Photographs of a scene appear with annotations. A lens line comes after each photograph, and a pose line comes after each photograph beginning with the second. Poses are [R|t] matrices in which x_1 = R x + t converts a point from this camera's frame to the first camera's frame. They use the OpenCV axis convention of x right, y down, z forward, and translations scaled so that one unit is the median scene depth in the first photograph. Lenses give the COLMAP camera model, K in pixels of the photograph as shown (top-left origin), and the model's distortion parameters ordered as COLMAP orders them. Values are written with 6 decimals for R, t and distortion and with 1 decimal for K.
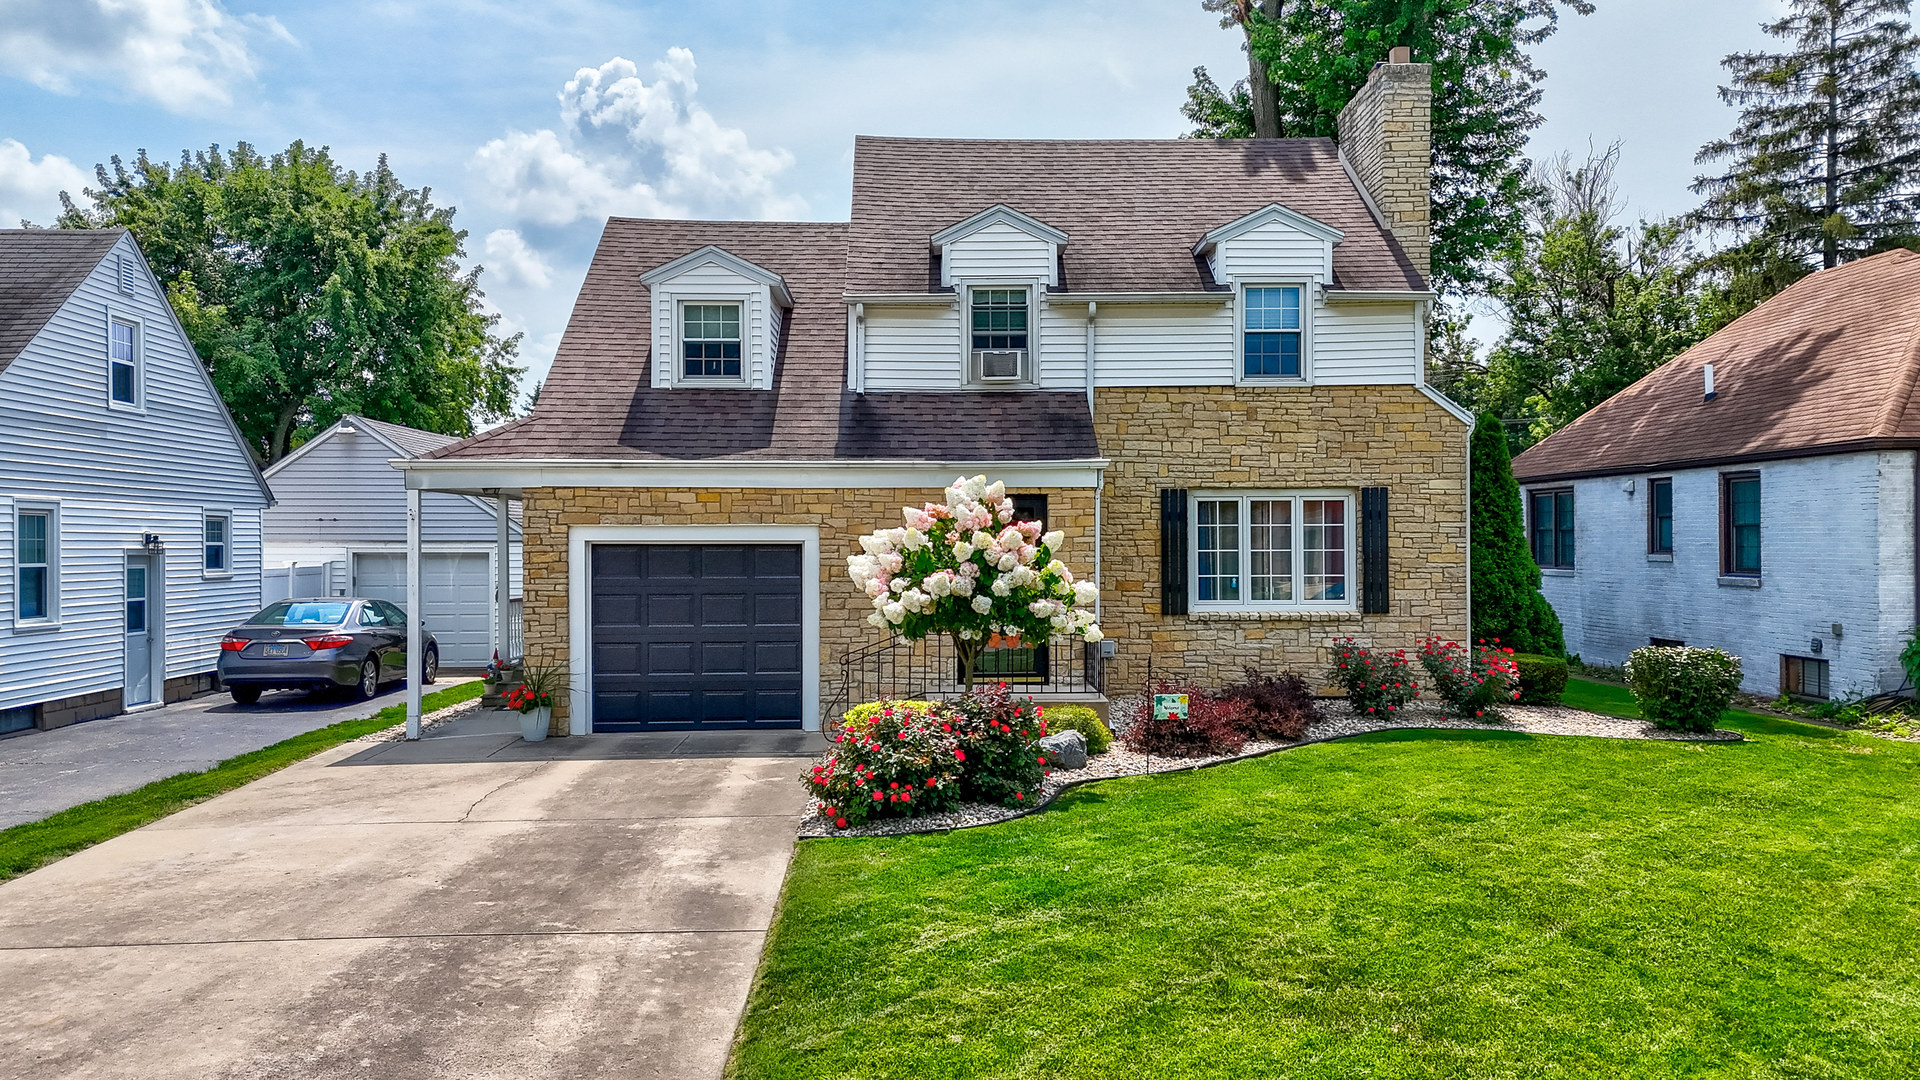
lens RADIAL K [[1397.0, 0, 949.3], [0, 1397.0, 542.4], [0, 0, 1]] dist [0.096153, -0.074482]
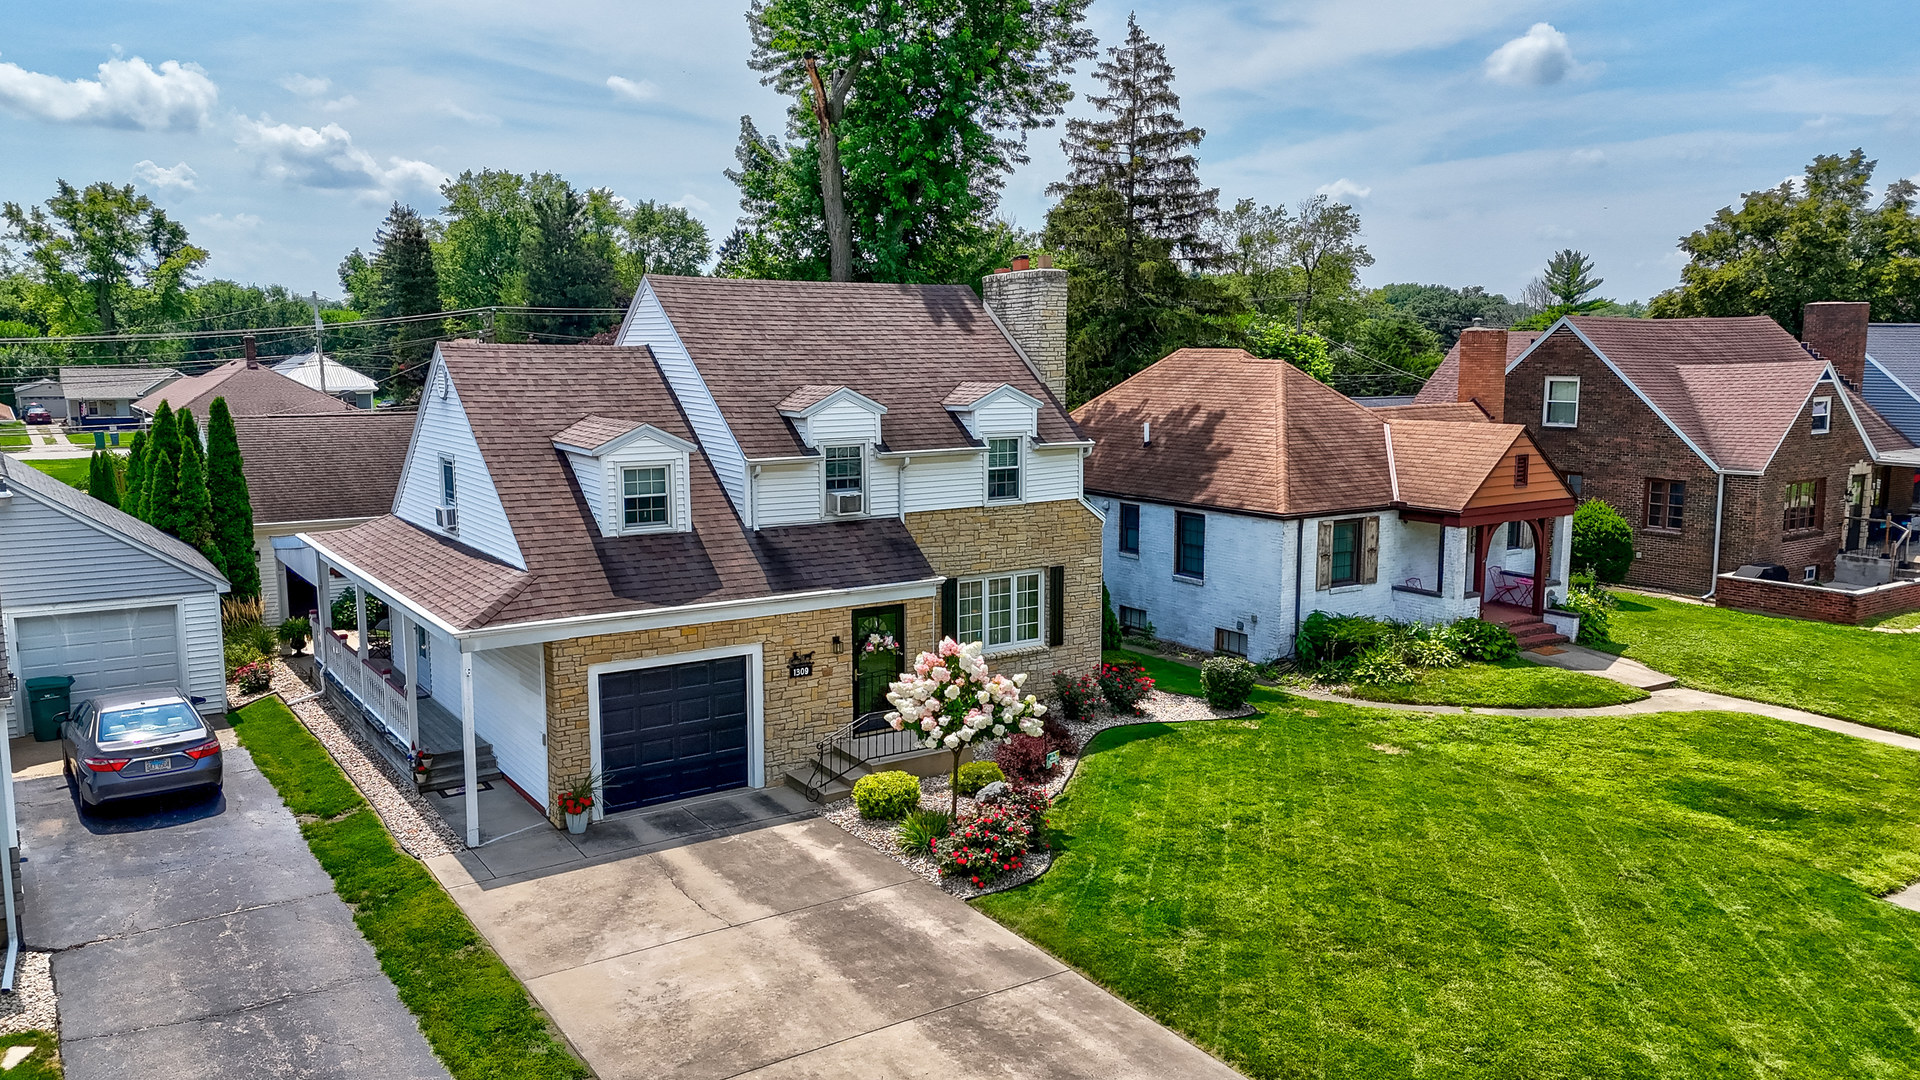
lens RADIAL K [[1397.0, 0, 949.3], [0, 1397.0, 542.4], [0, 0, 1]] dist [0.096153, -0.074482]
pose [[0.849316, -0.070683, 0.523130, -0.600497], [-0.001739, 0.990615, 0.136672, -0.274732], [-0.527881, -0.116987, 0.841223, -0.226140]]
